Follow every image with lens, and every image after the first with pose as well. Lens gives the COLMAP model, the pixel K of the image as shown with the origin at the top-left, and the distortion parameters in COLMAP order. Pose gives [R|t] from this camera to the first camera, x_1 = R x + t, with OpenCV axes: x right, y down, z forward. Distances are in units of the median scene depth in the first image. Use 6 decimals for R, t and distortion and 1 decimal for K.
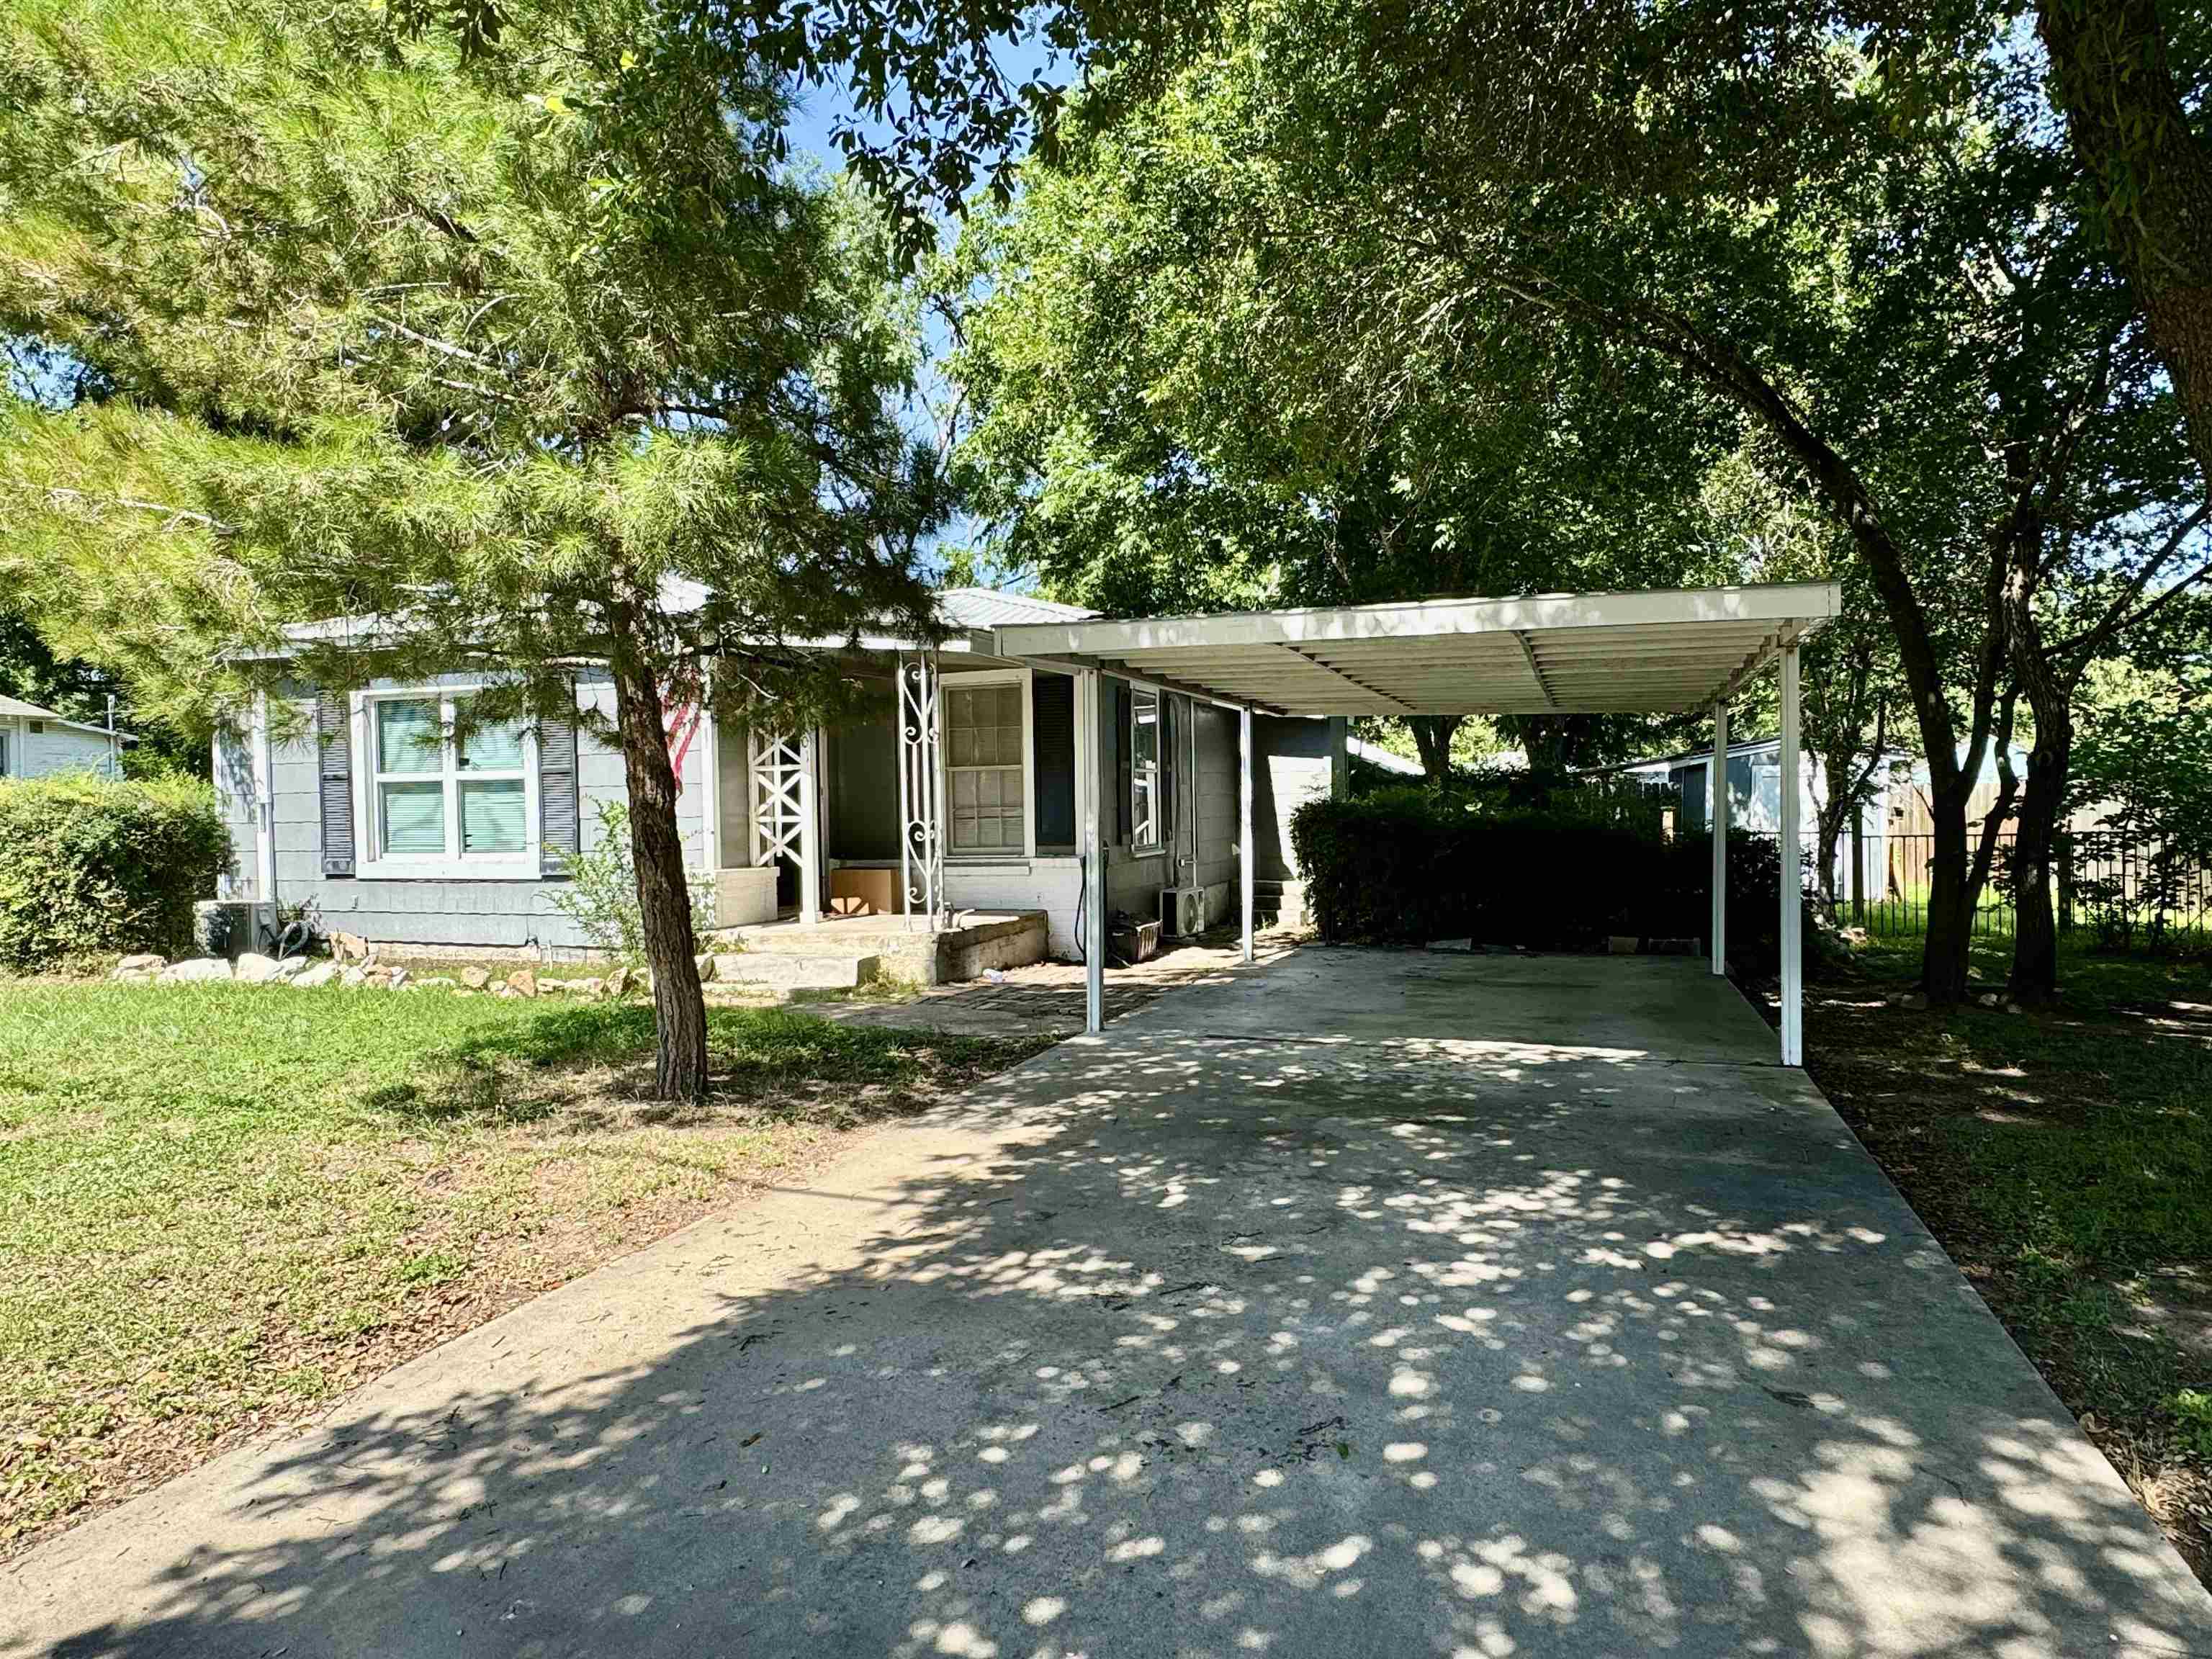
lens RADIAL K [[1343.9, 0, 1106.0], [0, 1343.9, 829.5], [0, 0, 1]] dist [-0.051029, 0.049216]
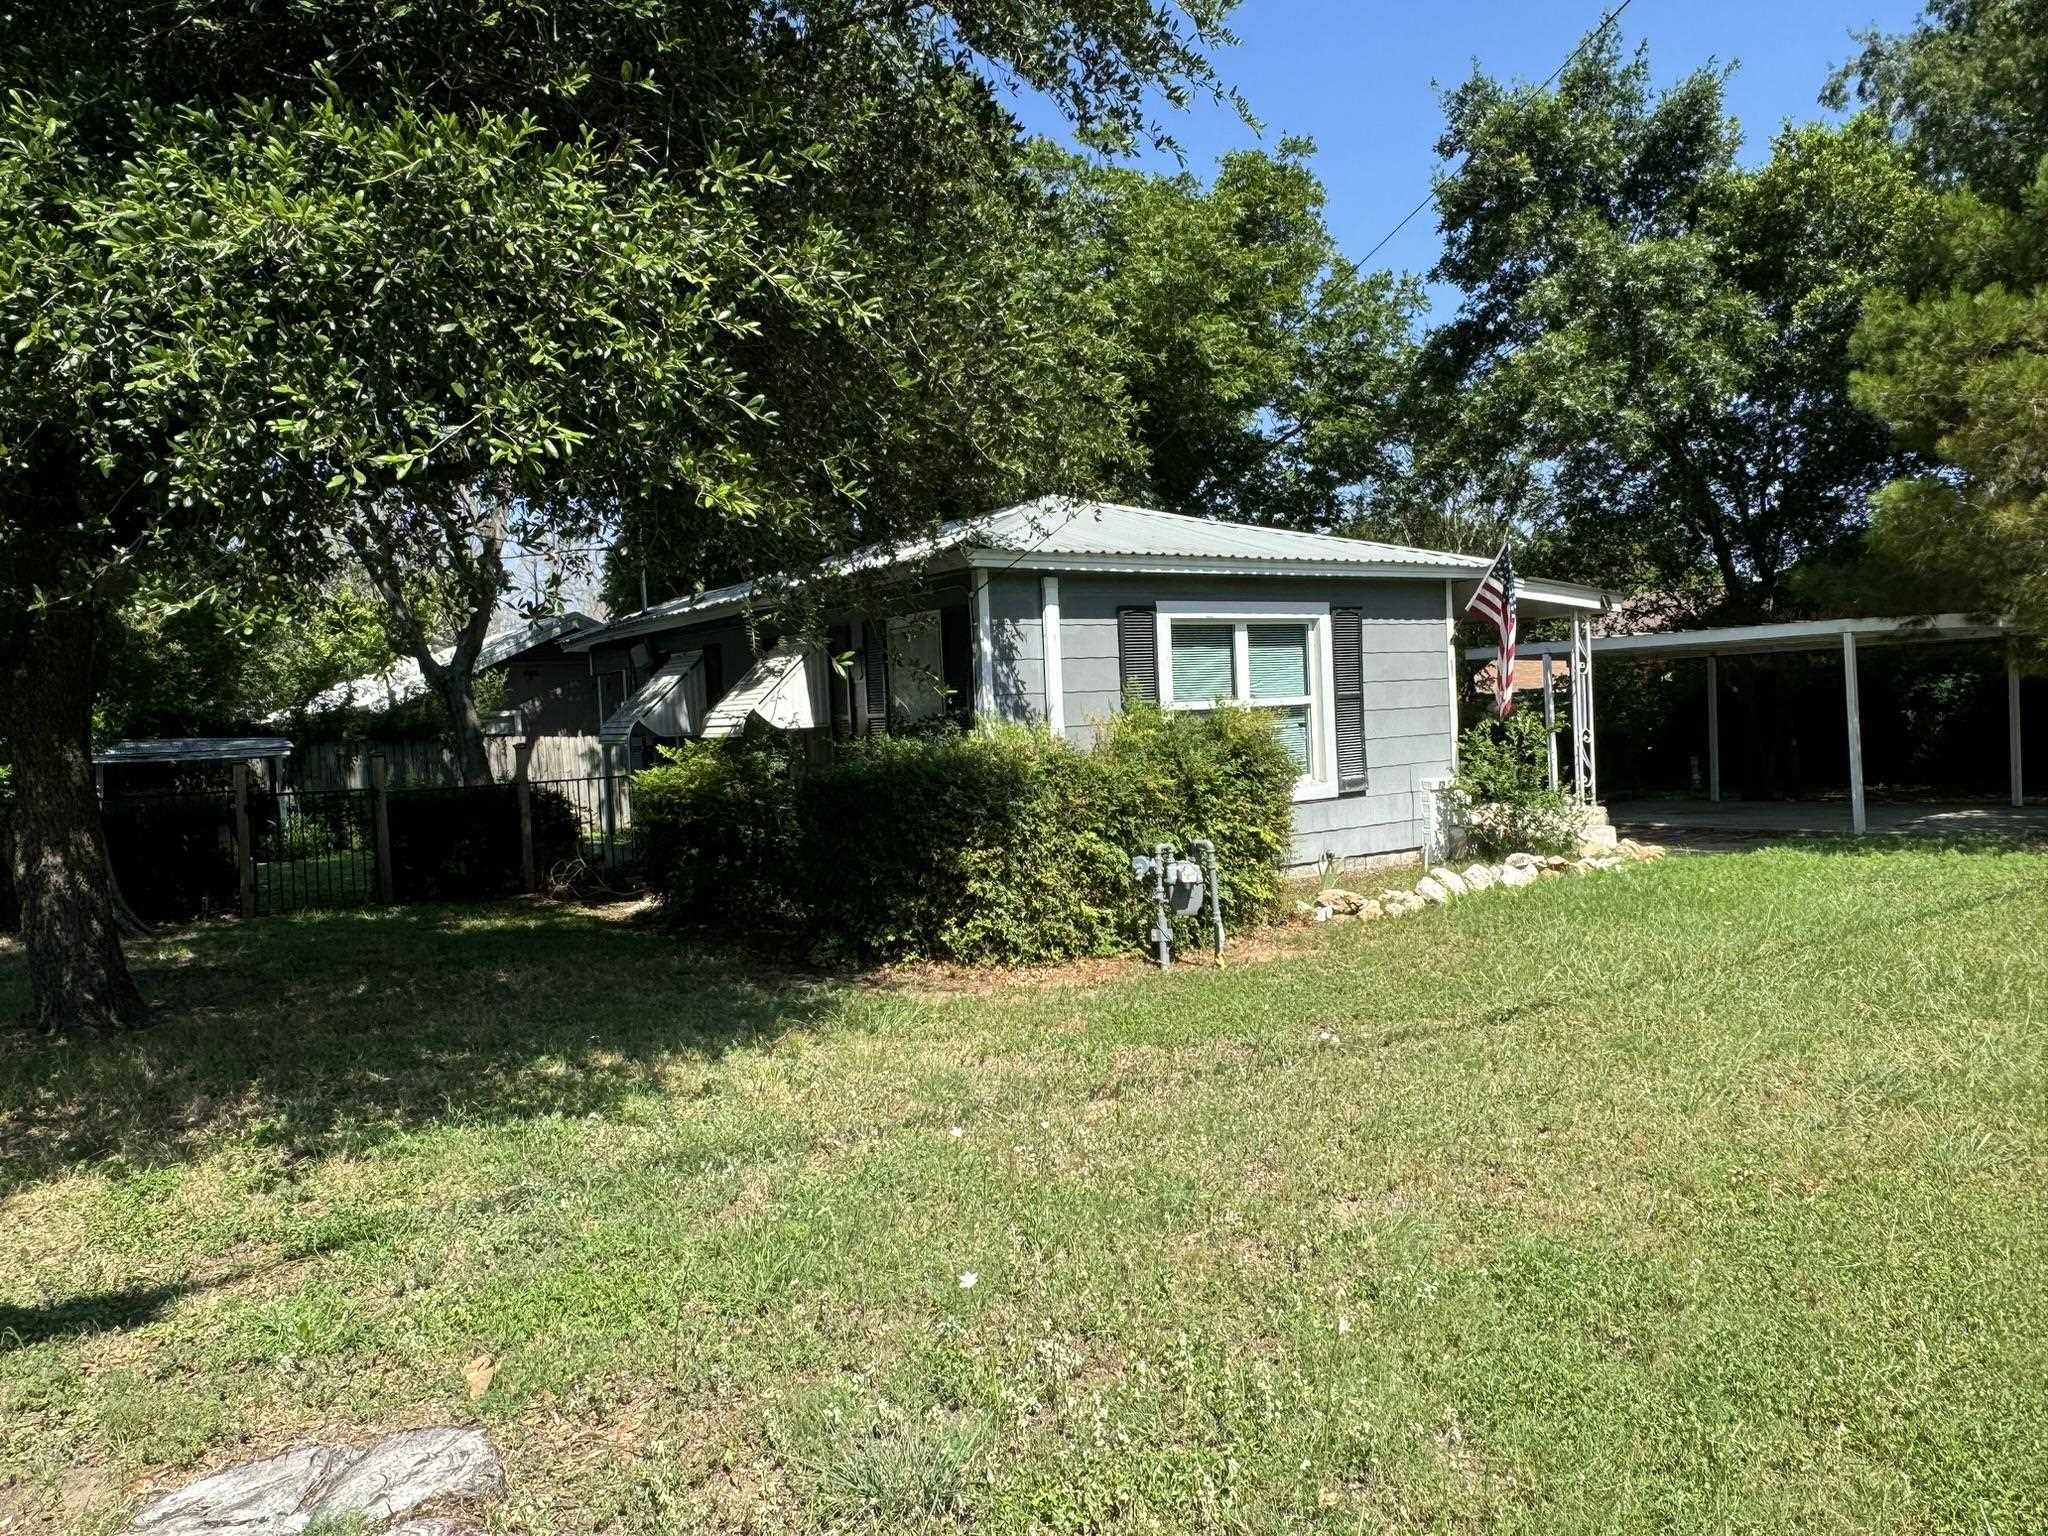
lens RADIAL K [[1414.0, 0, 1024.0], [0, 1414.0, 768.0], [0, 0, 1]] dist [0.037544, -0.055627]
pose [[0.580893, -0.048297, 0.812546, -1.470301], [0.046321, 0.998582, 0.026240, -0.027626], [-0.812661, 0.022395, 0.582306, 0.526190]]
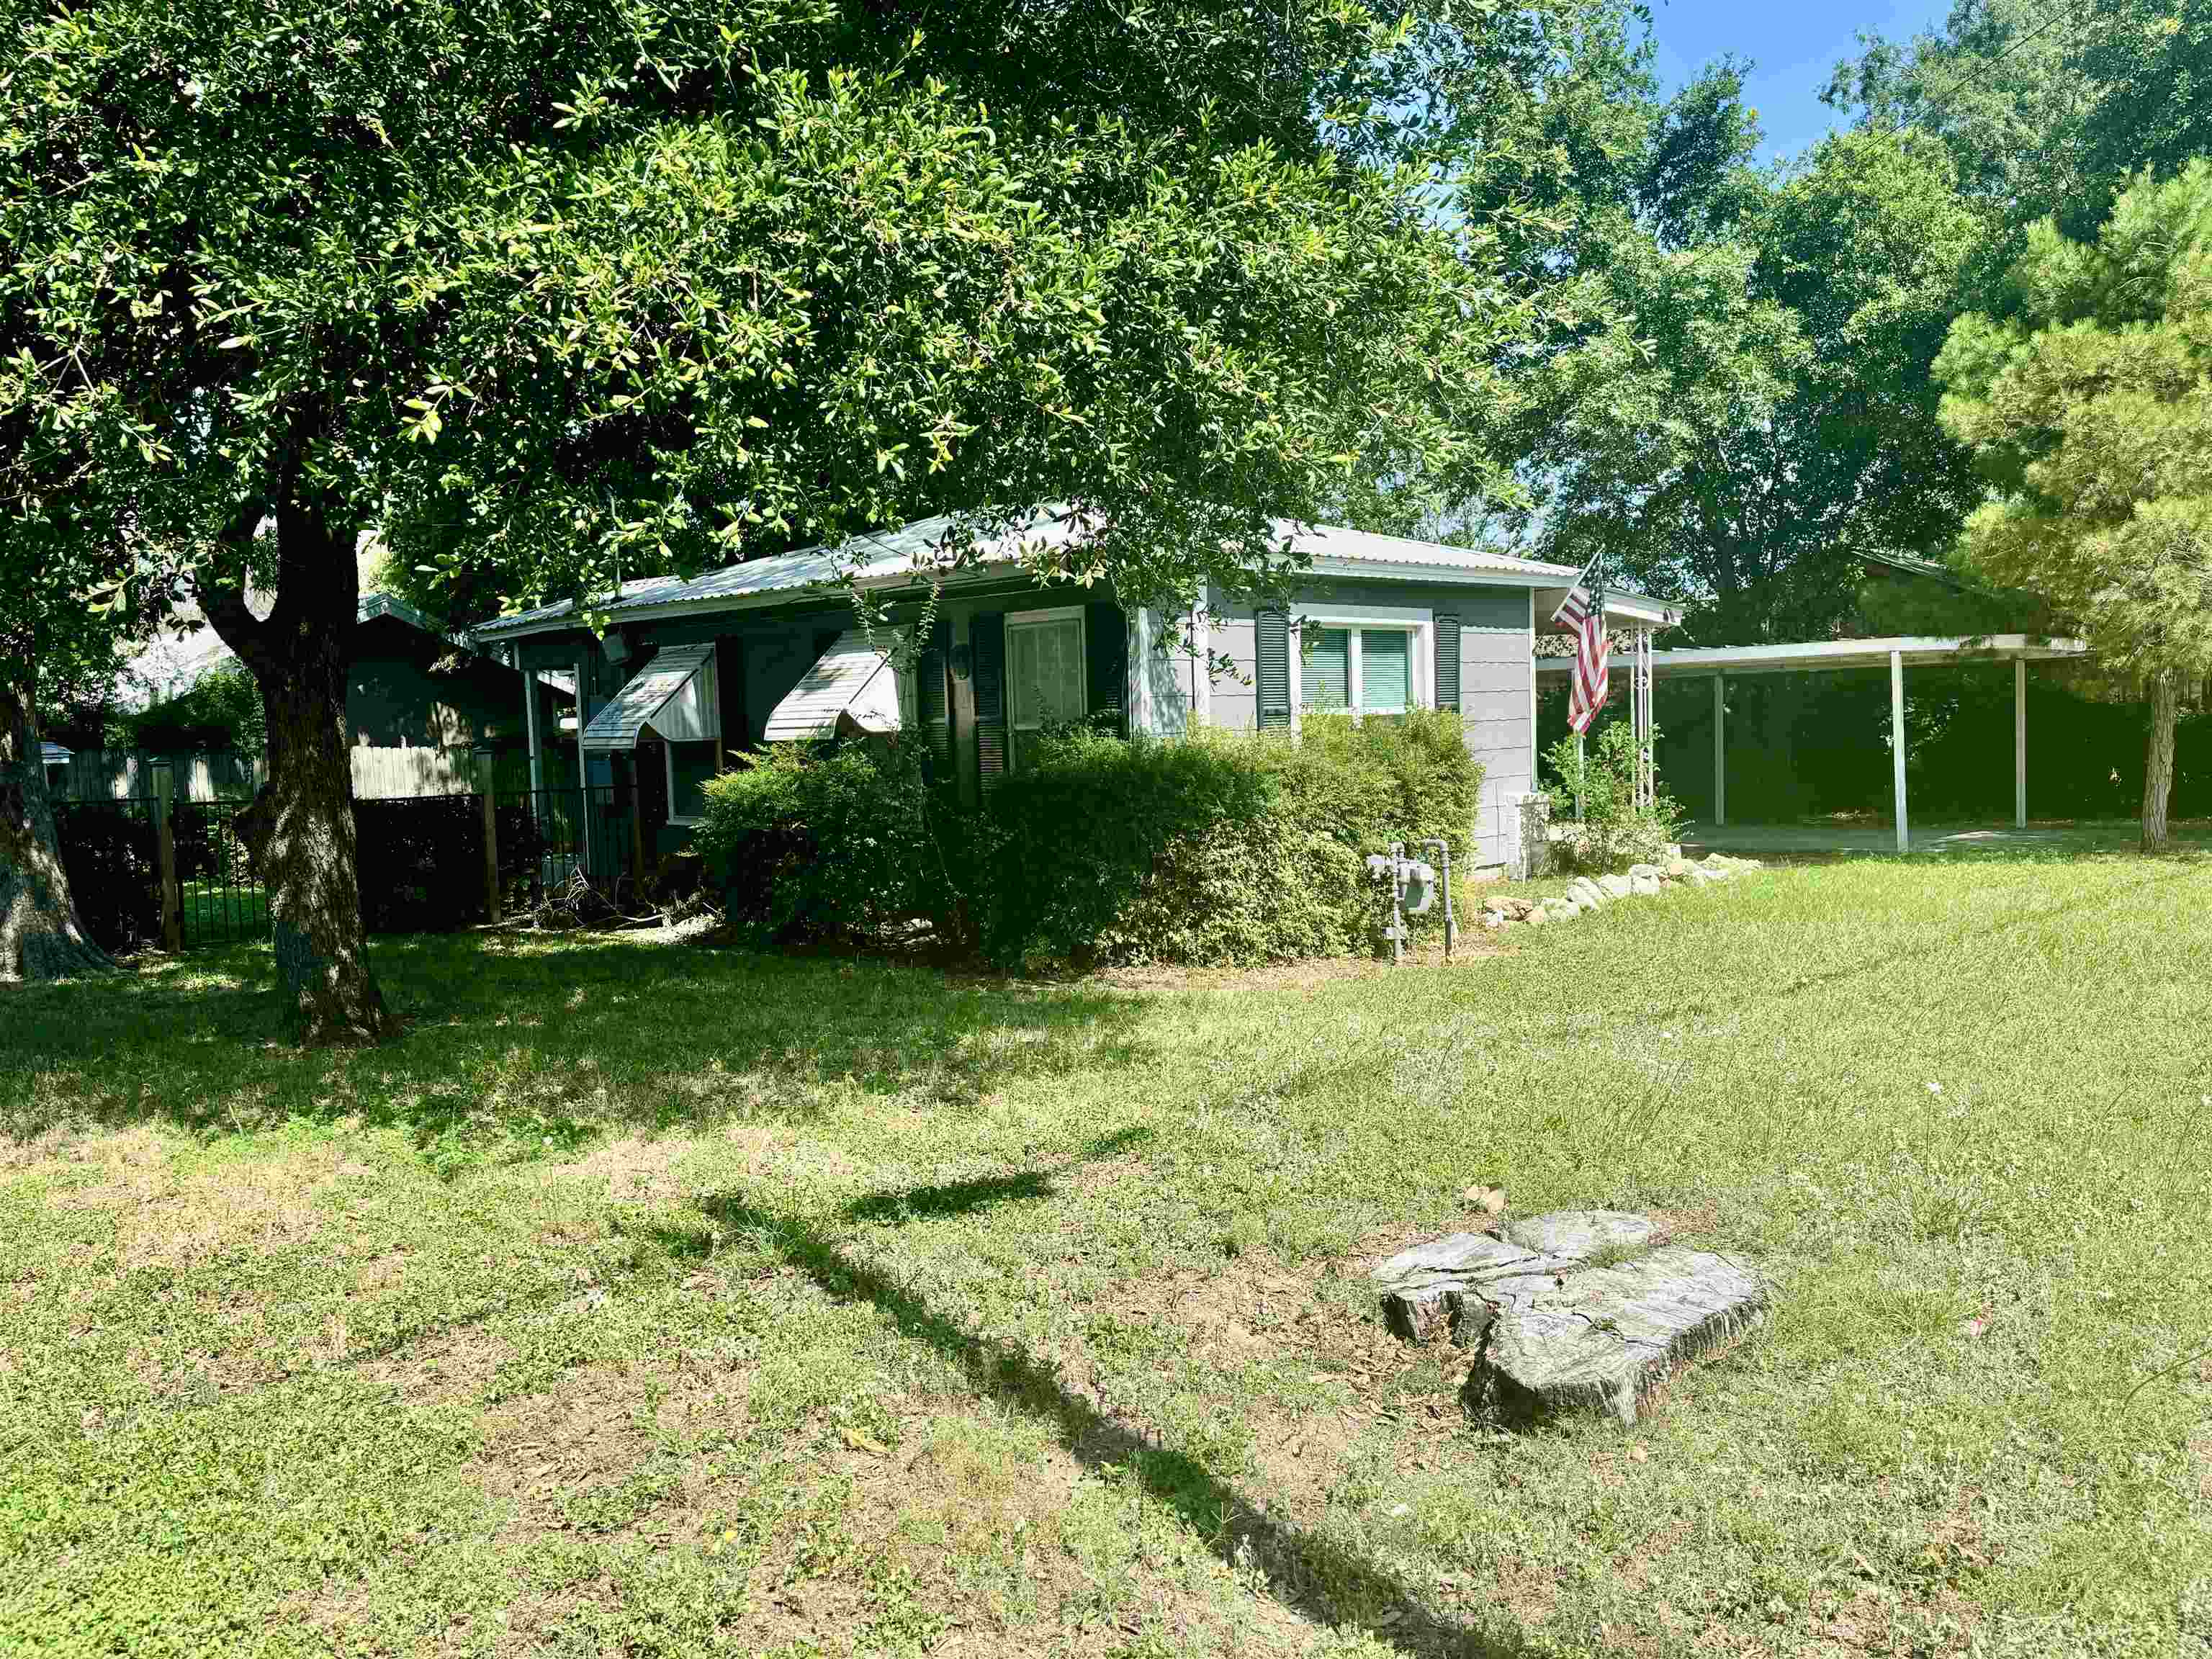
lens RADIAL K [[1690.6, 0, 1106.0], [0, 1690.6, 829.5], [0, 0, 1]] dist [0.148819, -0.235283]
pose [[0.410254, -0.057224, 0.910174, -1.707265], [0.034546, 0.998288, 0.047193, -0.019584], [-0.911317, 0.012082, 0.411528, 0.672364]]
